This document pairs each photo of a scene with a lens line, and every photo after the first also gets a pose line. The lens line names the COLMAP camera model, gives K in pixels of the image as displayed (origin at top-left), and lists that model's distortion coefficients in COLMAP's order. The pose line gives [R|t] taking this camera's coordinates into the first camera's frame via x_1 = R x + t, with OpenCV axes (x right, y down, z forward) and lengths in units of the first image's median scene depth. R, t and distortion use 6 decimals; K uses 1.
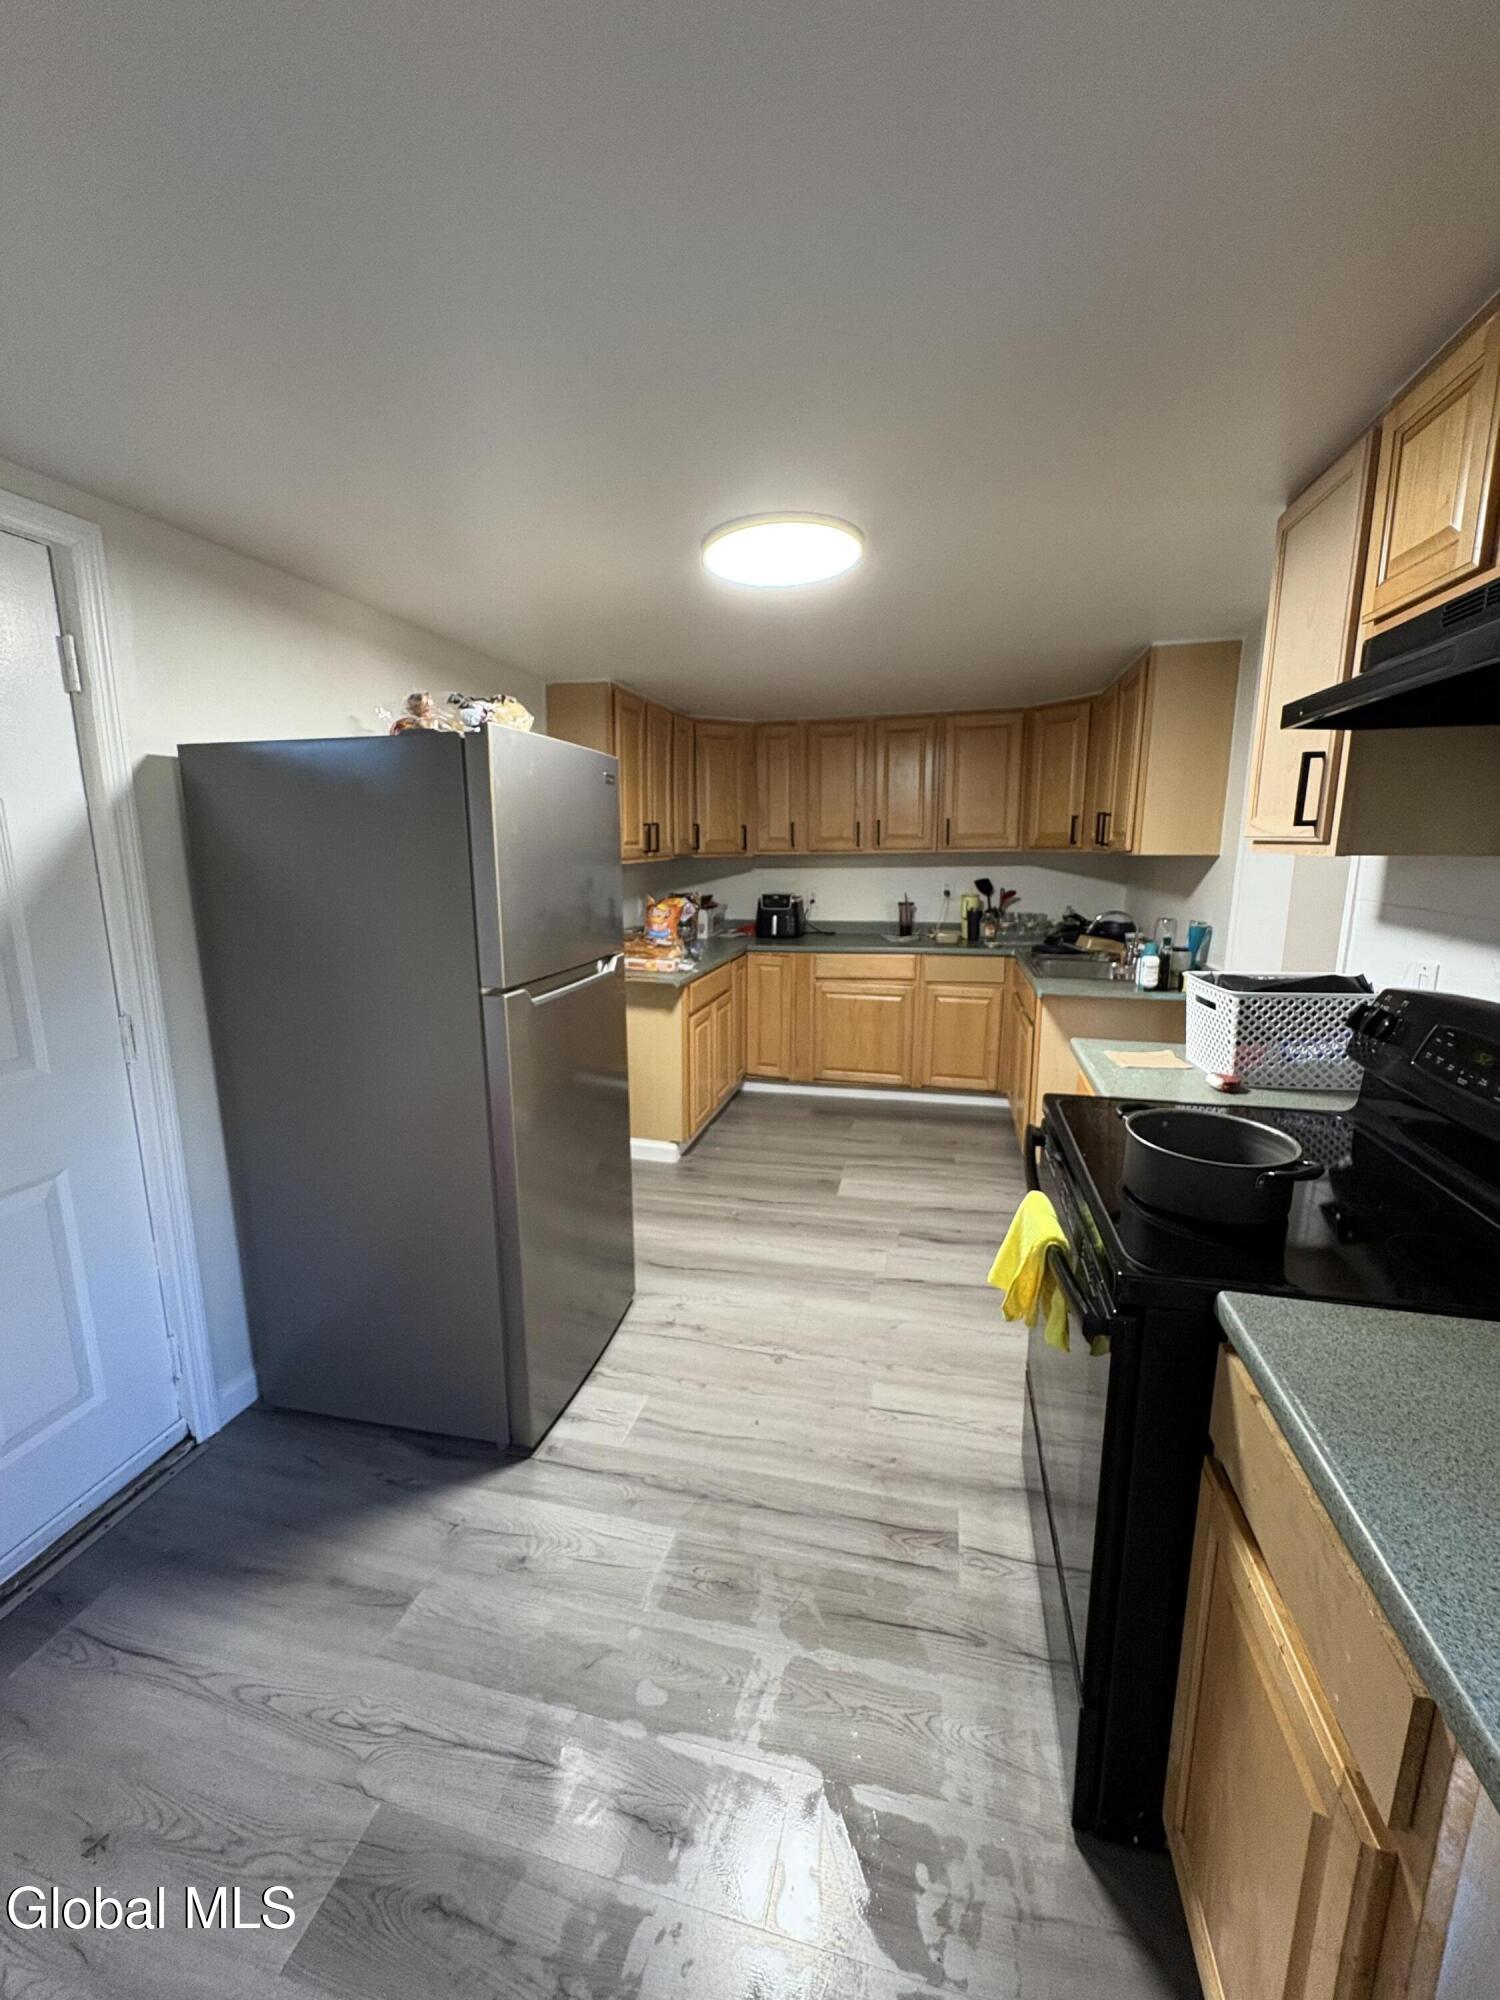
lens RADIAL K [[802.6, 0, 751.9], [0, 802.6, 993.3], [0, 0, 1]] dist [-0.000336, -0.000014]
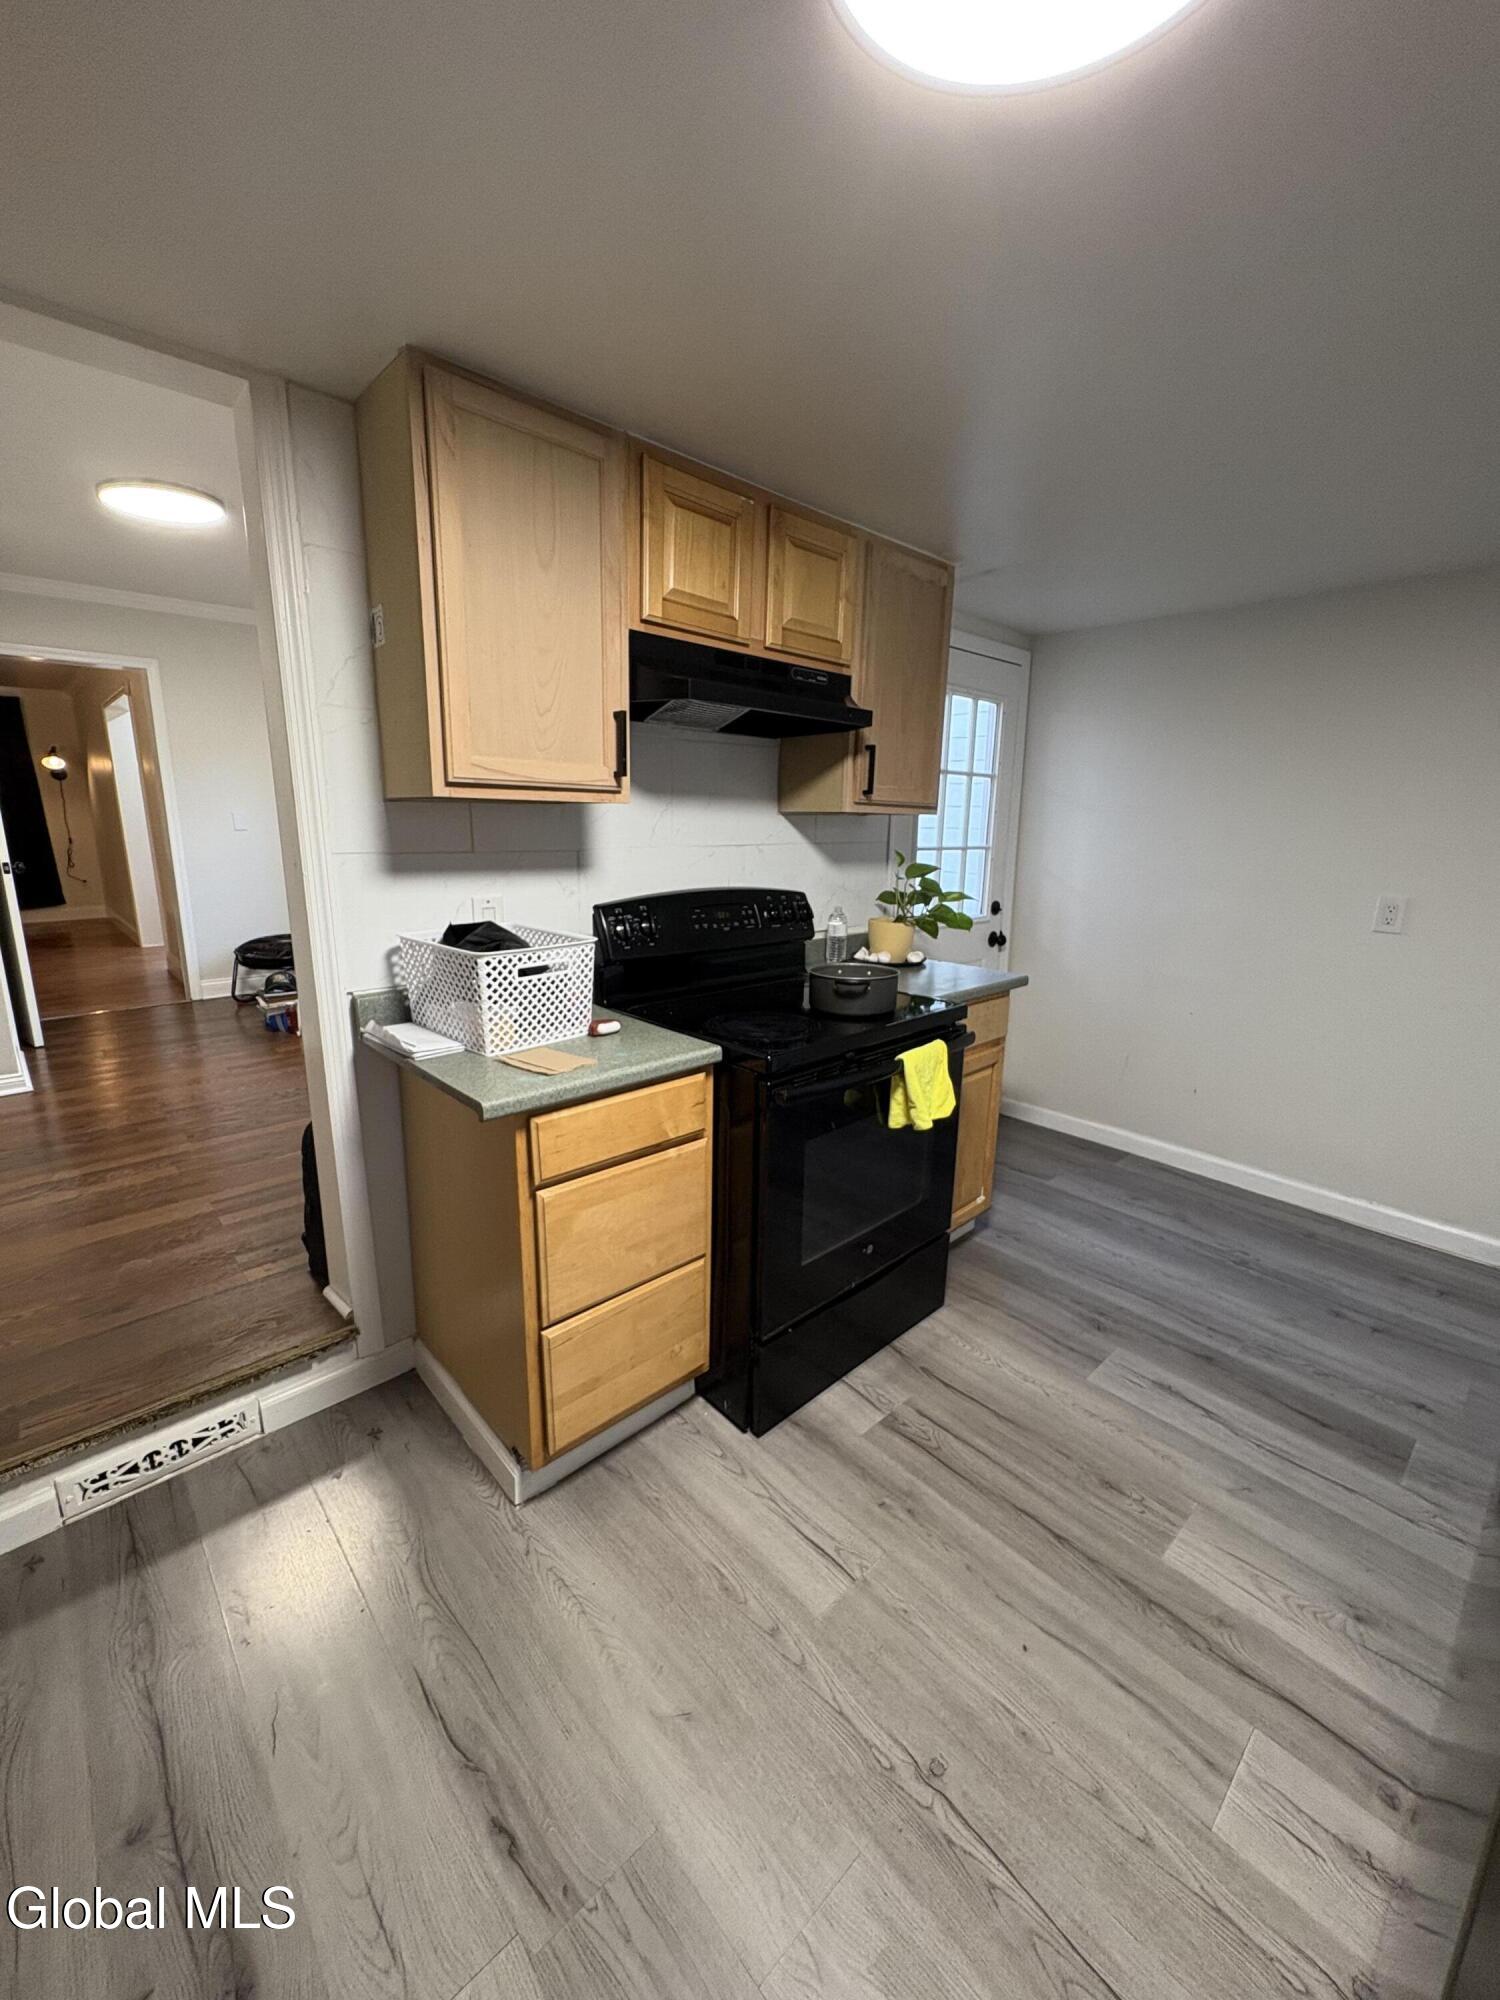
lens RADIAL K [[798.1, 0, 748.4], [0, 798.1, 992.0], [0, 0, 1]] dist [0.001238, 0.000263]
pose [[-0.834240, -0.135318, 0.534539, -0.094342], [0.087118, 0.924898, 0.370100, -0.275168], [-0.544475, 0.355320, -0.759799, 1.603877]]
